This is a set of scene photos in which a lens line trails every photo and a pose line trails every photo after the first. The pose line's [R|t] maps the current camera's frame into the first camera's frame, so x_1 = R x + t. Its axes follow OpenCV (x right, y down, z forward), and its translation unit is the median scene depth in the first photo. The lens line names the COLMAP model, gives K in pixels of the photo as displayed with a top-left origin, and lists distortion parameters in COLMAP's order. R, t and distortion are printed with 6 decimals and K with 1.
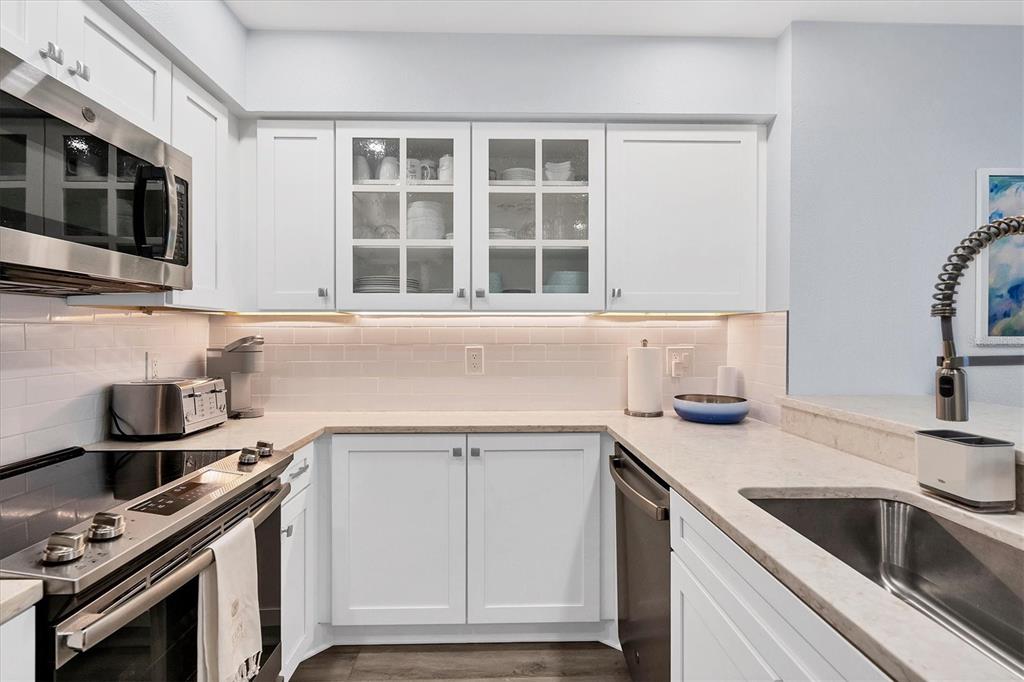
lens RADIAL K [[471.4, 0, 506.8], [0, 471.4, 336.4], [0, 0, 1]] dist [-0.002416, 0.000117]
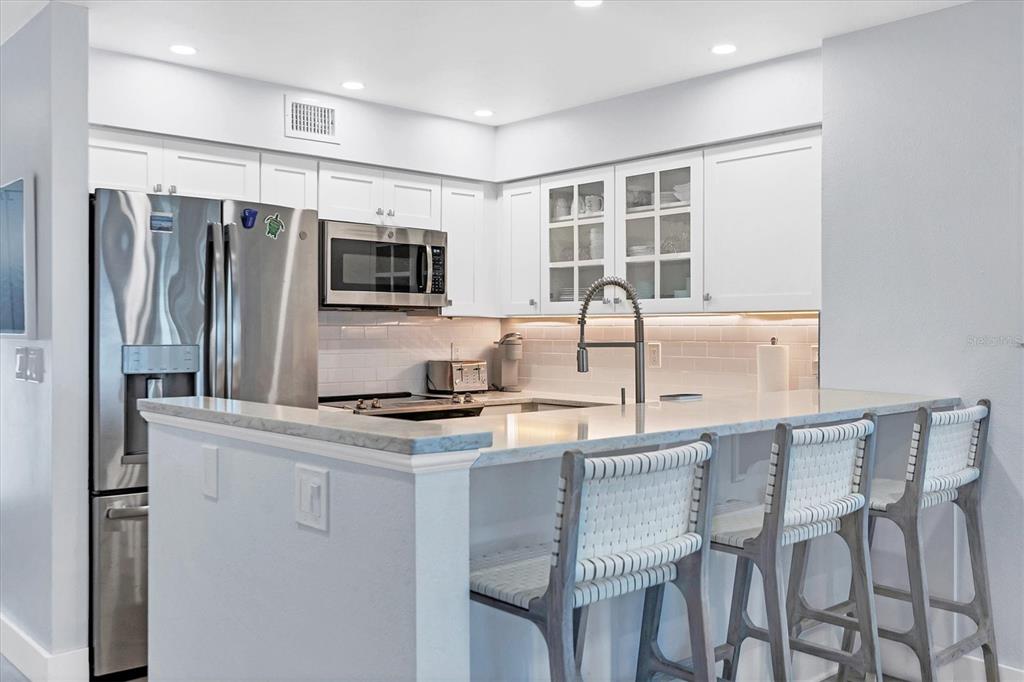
lens RADIAL K [[921.8, 0, 512.0], [0, 921.8, 341.0], [0, 0, 1]] dist [-0.000907, -0.000725]
pose [[0.658964, 0.009566, -0.752114, 1.608791], [-0.005119, 0.999953, 0.008234, 0.000220], [0.752157, -0.001576, 0.658982, -0.843656]]
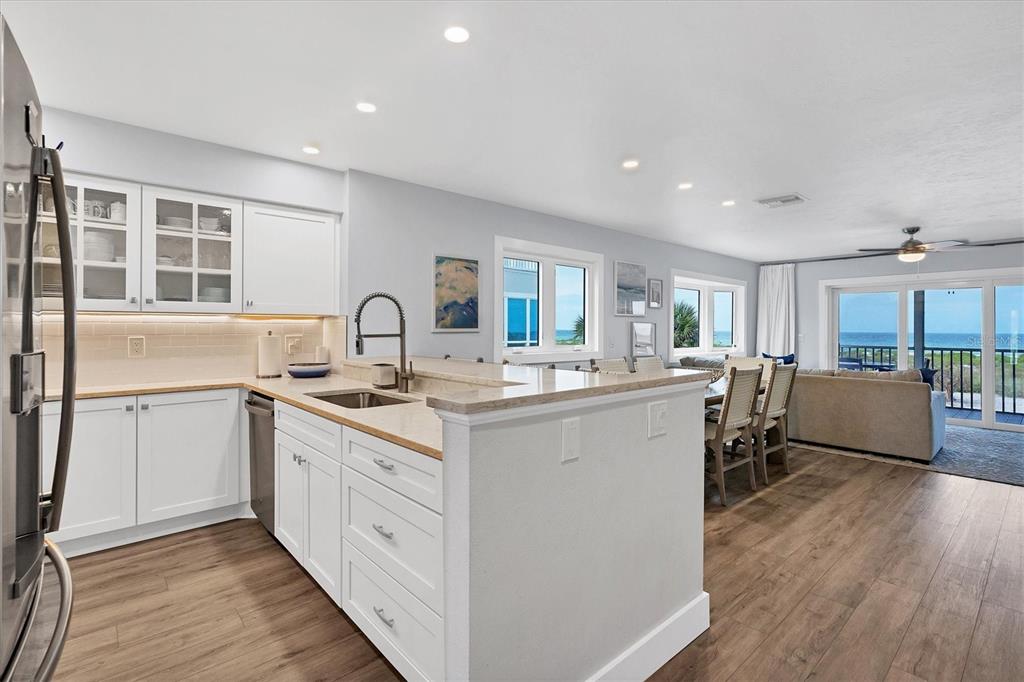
lens RADIAL K [[478.4, 0, 505.1], [0, 478.4, 324.2], [0, 0, 1]] dist [-0.002532, 0.000337]
pose [[0.766796, 0.003567, 0.641880, -0.161077], [0.003198, 0.999951, -0.009377, 0.001312], [-0.641882, 0.009243, 0.766747, -0.878507]]
